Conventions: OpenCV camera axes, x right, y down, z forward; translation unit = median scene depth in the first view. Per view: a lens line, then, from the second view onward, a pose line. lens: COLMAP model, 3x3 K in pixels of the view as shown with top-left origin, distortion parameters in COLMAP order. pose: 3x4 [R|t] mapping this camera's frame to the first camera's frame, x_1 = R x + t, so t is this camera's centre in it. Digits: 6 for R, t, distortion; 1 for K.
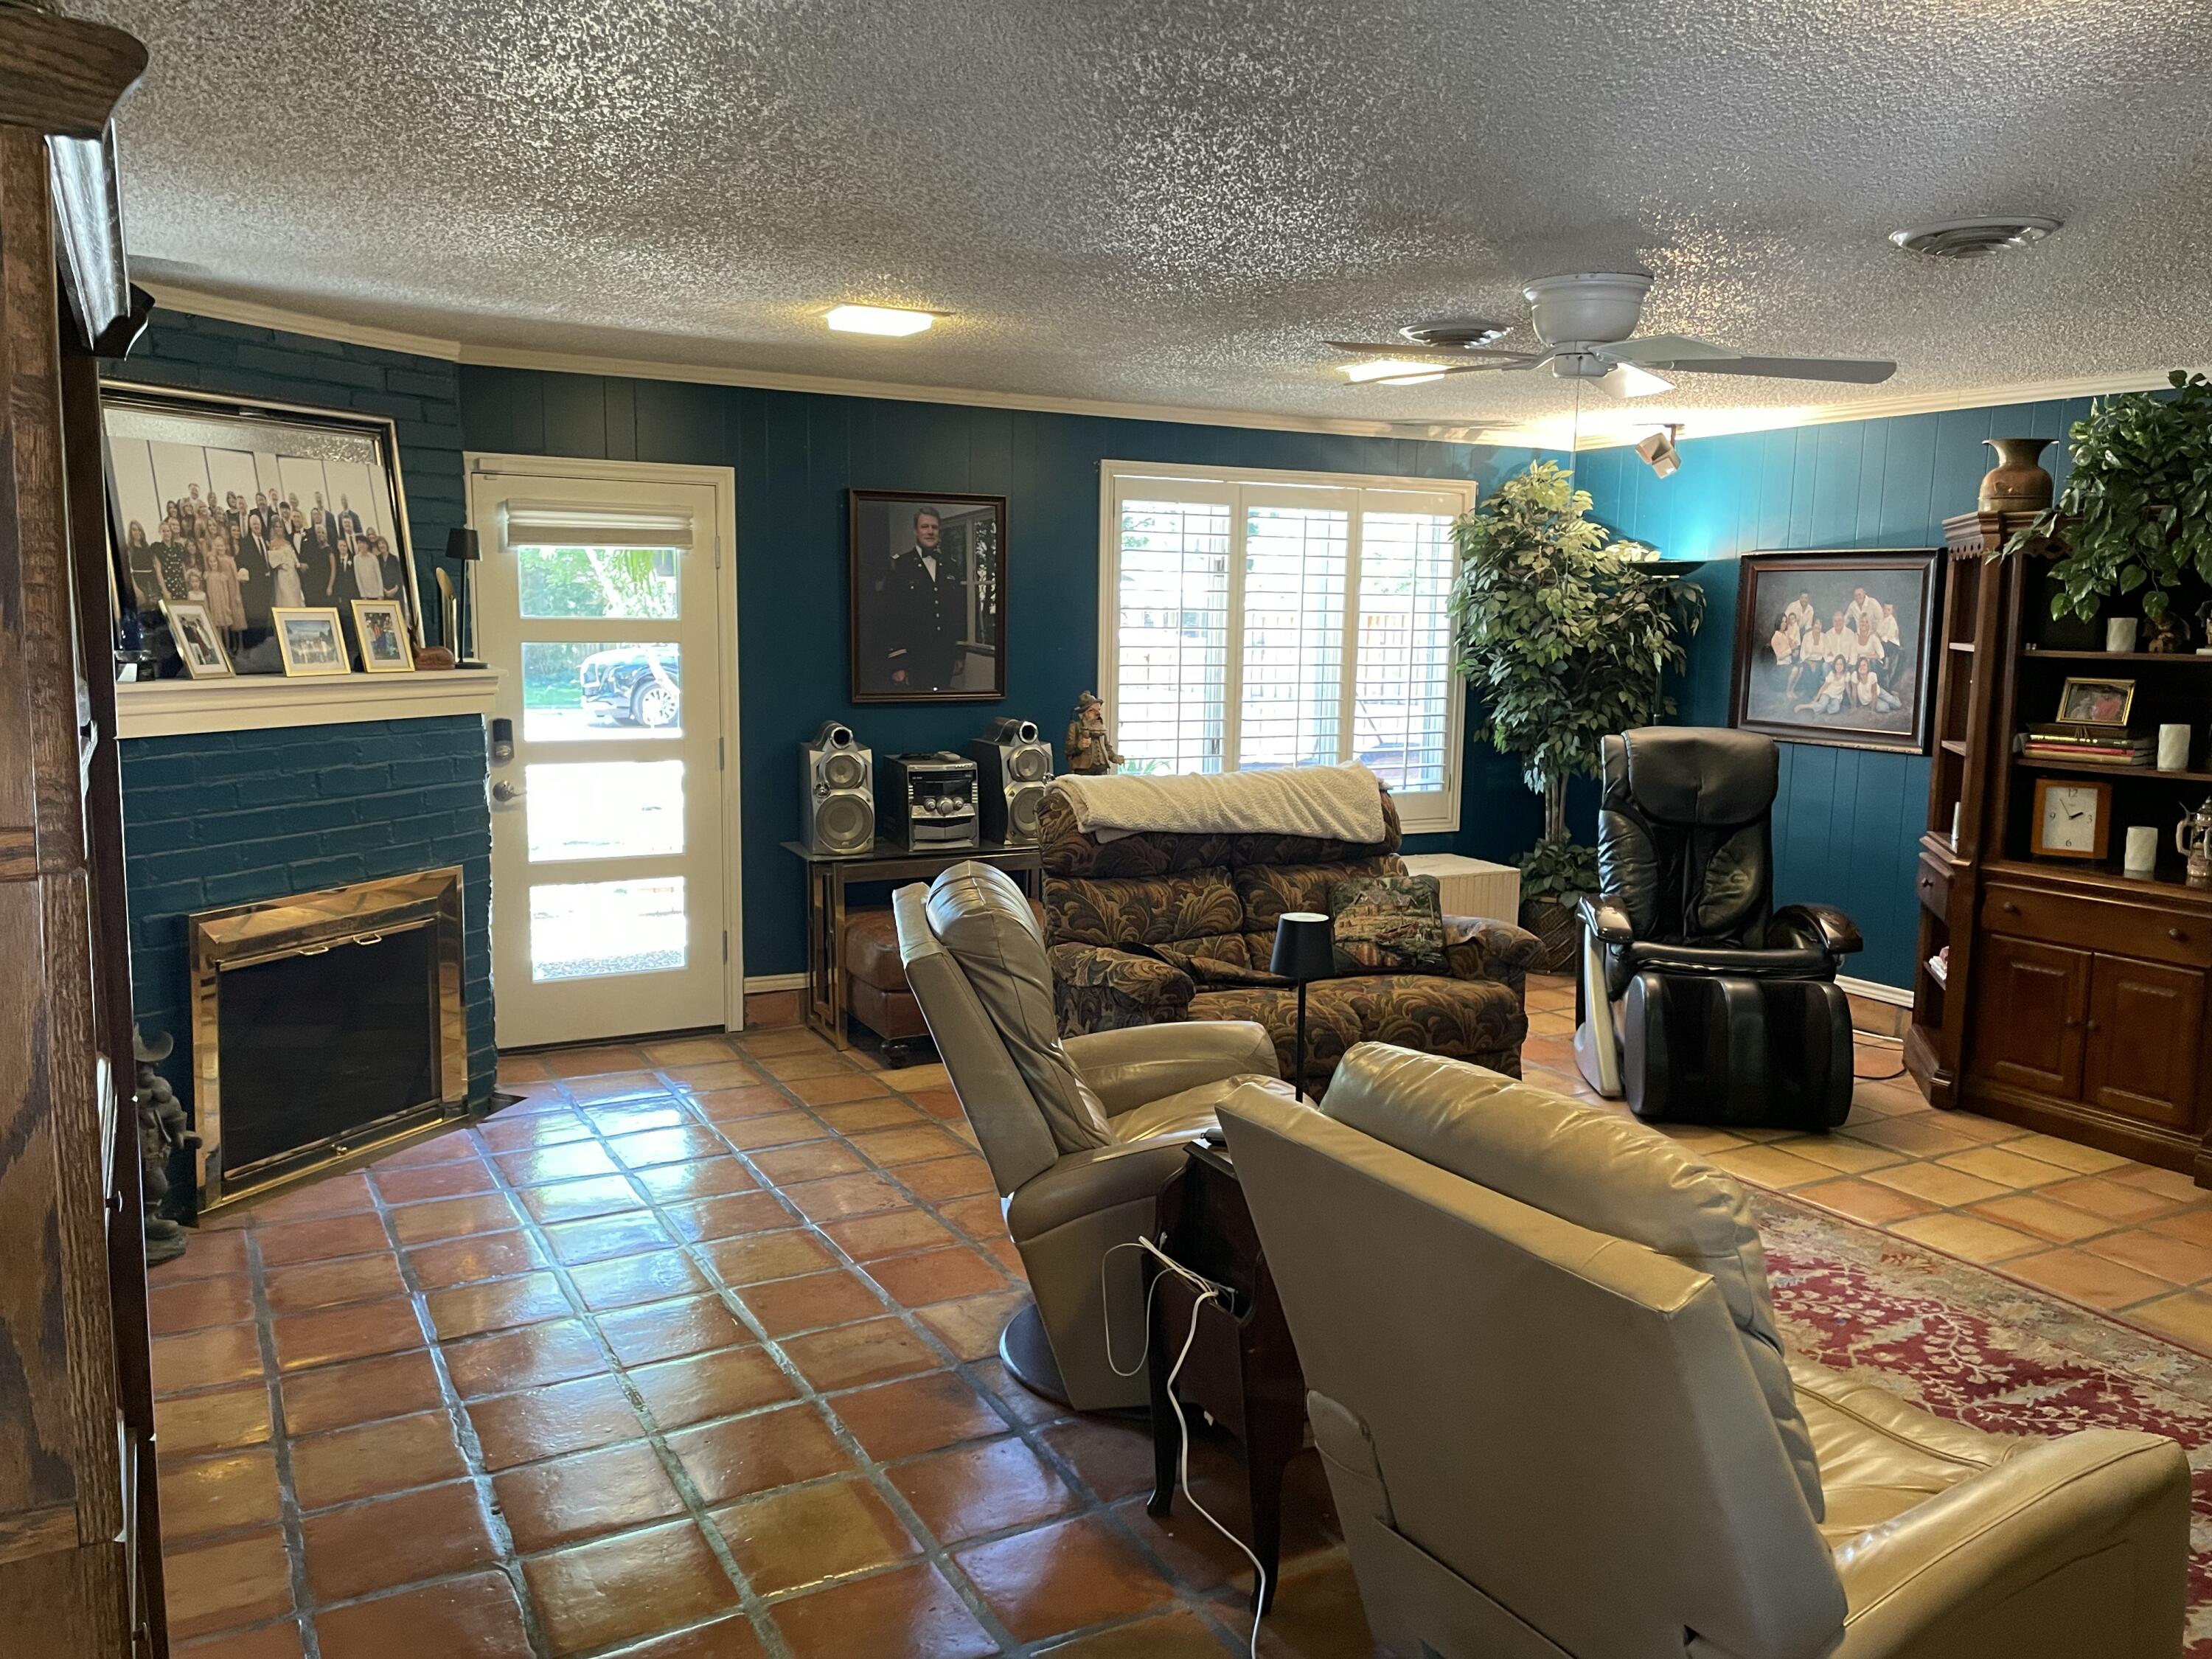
lens RADIAL K [[1665.6, 0, 1090.8], [0, 1665.6, 841.7], [0, 0, 1]] dist [0.093450, -0.123823]
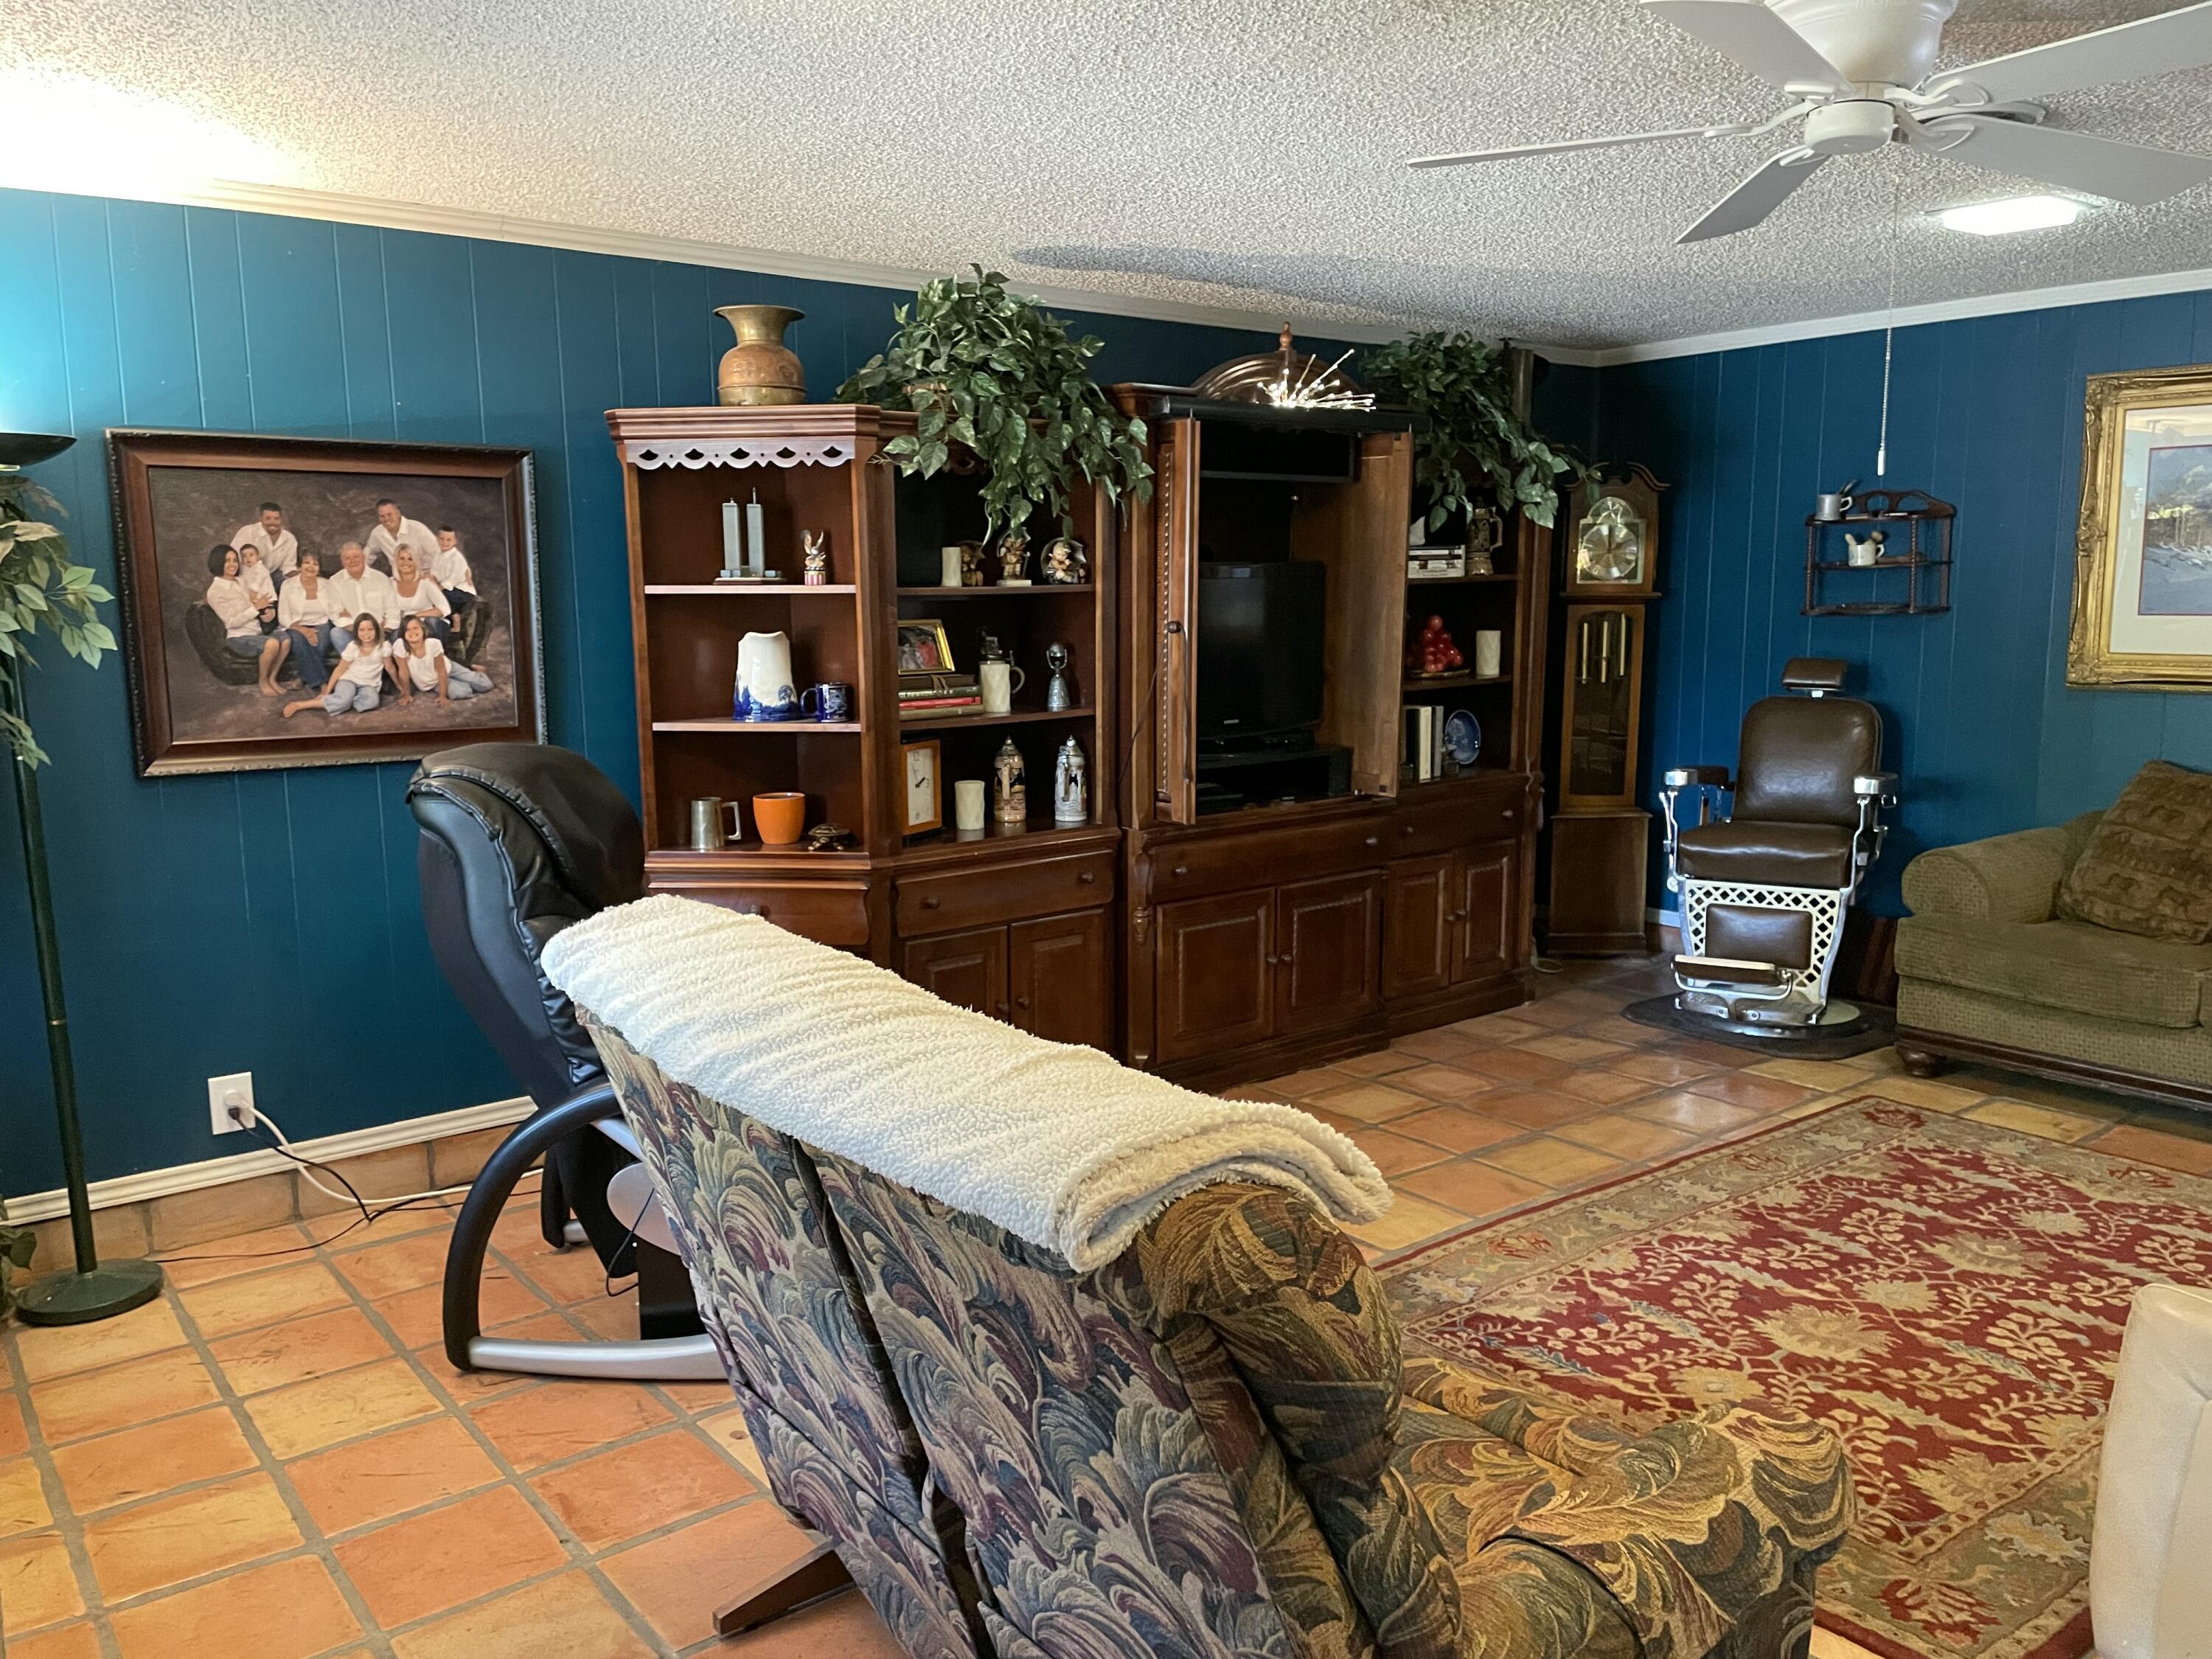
lens RADIAL K [[1665.6, 0, 1088.1], [0, 1665.6, 836.9], [0, 0, 1]] dist [0.093450, -0.123823]
pose [[-0.163750, -0.157610, 0.973830, -0.247203], [0.148715, 0.971930, 0.182308, -0.125841], [-0.975228, 0.174676, -0.135715, 1.013069]]
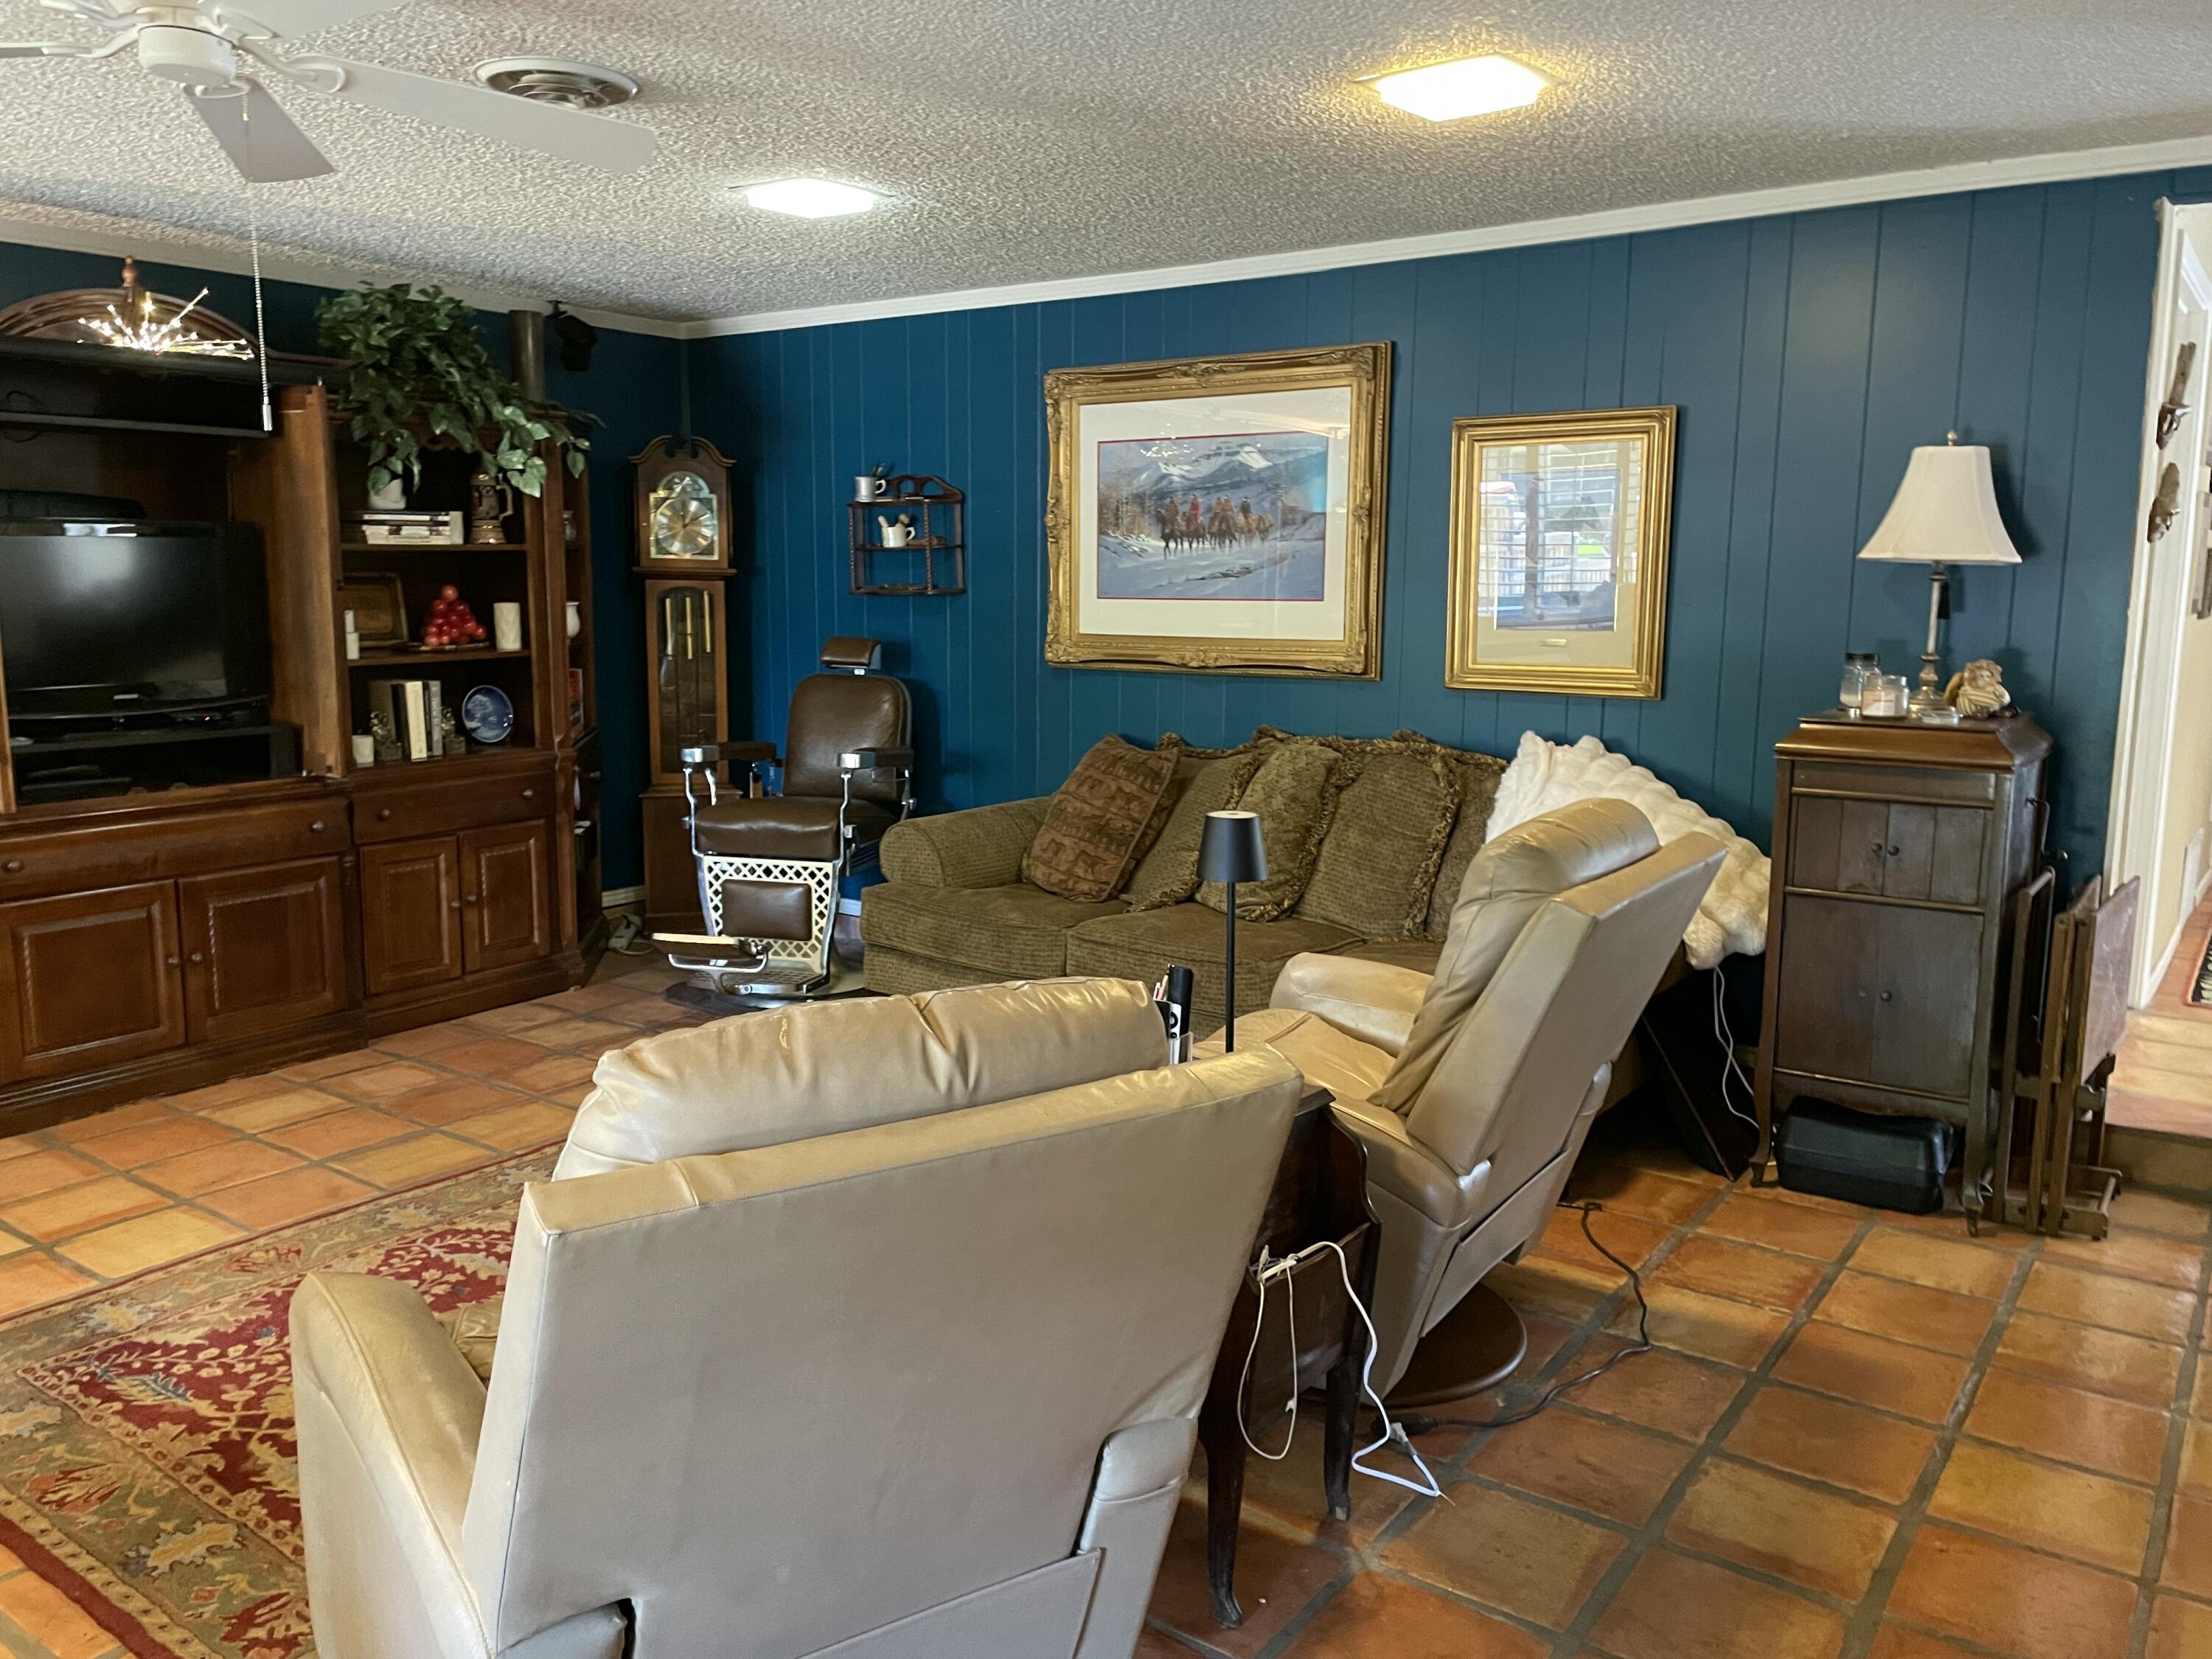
lens RADIAL K [[1665.6, 0, 1087.7], [0, 1665.6, 830.1], [0, 0, 1]] dist [0.093450, -0.123823]
pose [[-0.430078, -0.156625, 0.889101, -0.315665], [0.116050, 0.967074, 0.226496, -0.078307], [-0.895302, 0.200591, -0.397741, 0.715473]]
